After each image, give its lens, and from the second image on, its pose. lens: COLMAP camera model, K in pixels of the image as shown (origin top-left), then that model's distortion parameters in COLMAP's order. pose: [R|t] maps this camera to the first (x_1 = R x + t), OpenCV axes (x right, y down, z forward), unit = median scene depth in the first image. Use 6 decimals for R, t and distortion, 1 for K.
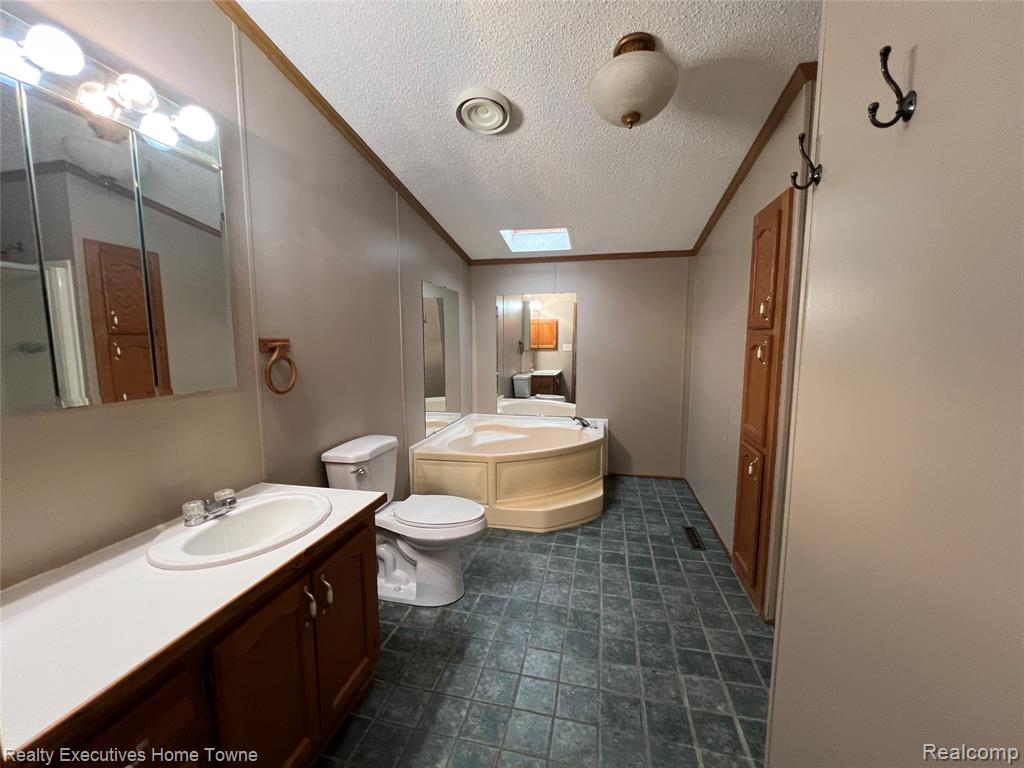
lens RADIAL K [[408.4, 0, 511.2], [0, 408.4, 384.3], [0, 0, 1]] dist [-0.002974, -0.000394]
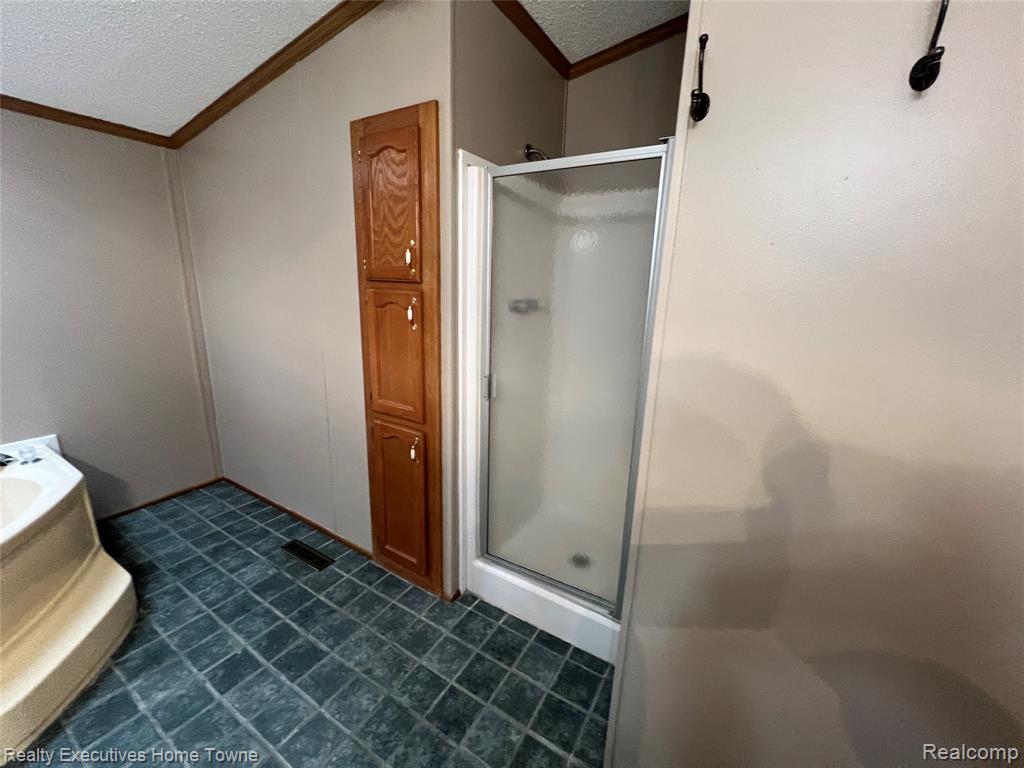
lens RADIAL K [[408.4, 0, 511.2], [0, 408.4, 384.3], [0, 0, 1]] dist [-0.002974, -0.000394]
pose [[0.316665, -0.214375, 0.923995, -0.075150], [0.069500, 0.976752, 0.202796, -0.068031], [-0.945988, 0.000000, 0.324202, 0.417180]]
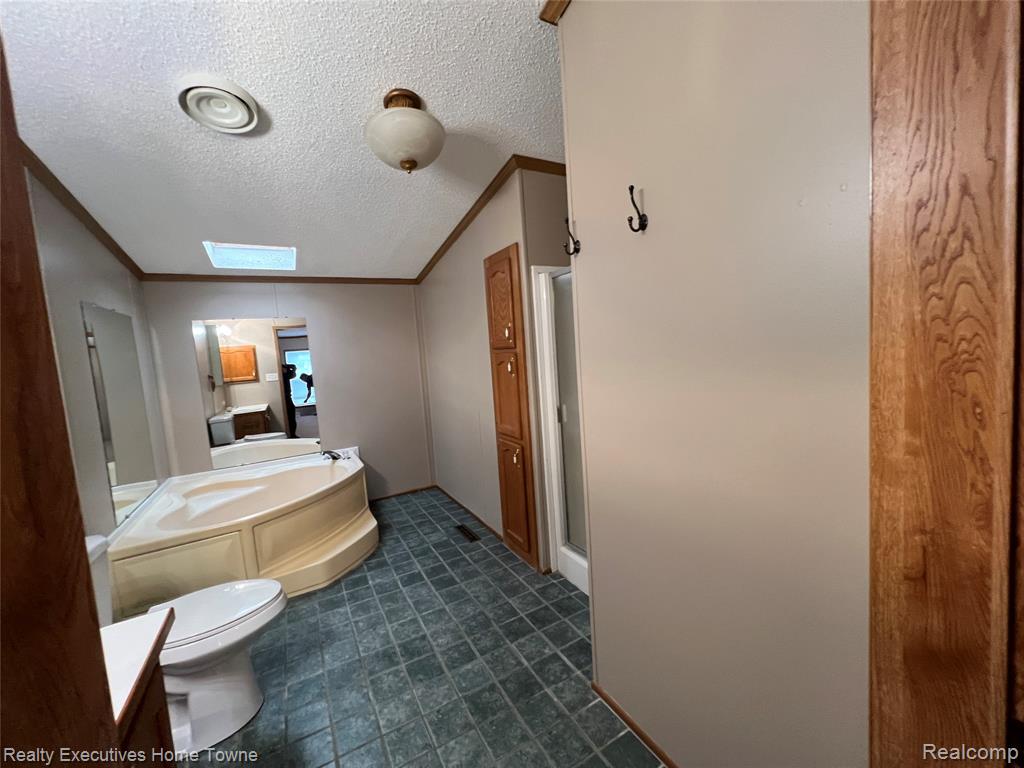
lens RADIAL K [[408.4, 0, 511.2], [0, 408.4, 384.3], [0, 0, 1]] dist [-0.002974, -0.000394]
pose [[0.744041, -0.107499, 0.659429, -0.176661], [0.139250, 0.990248, 0.004312, -0.022128], [-0.653462, 0.088618, 0.751754, 0.031939]]
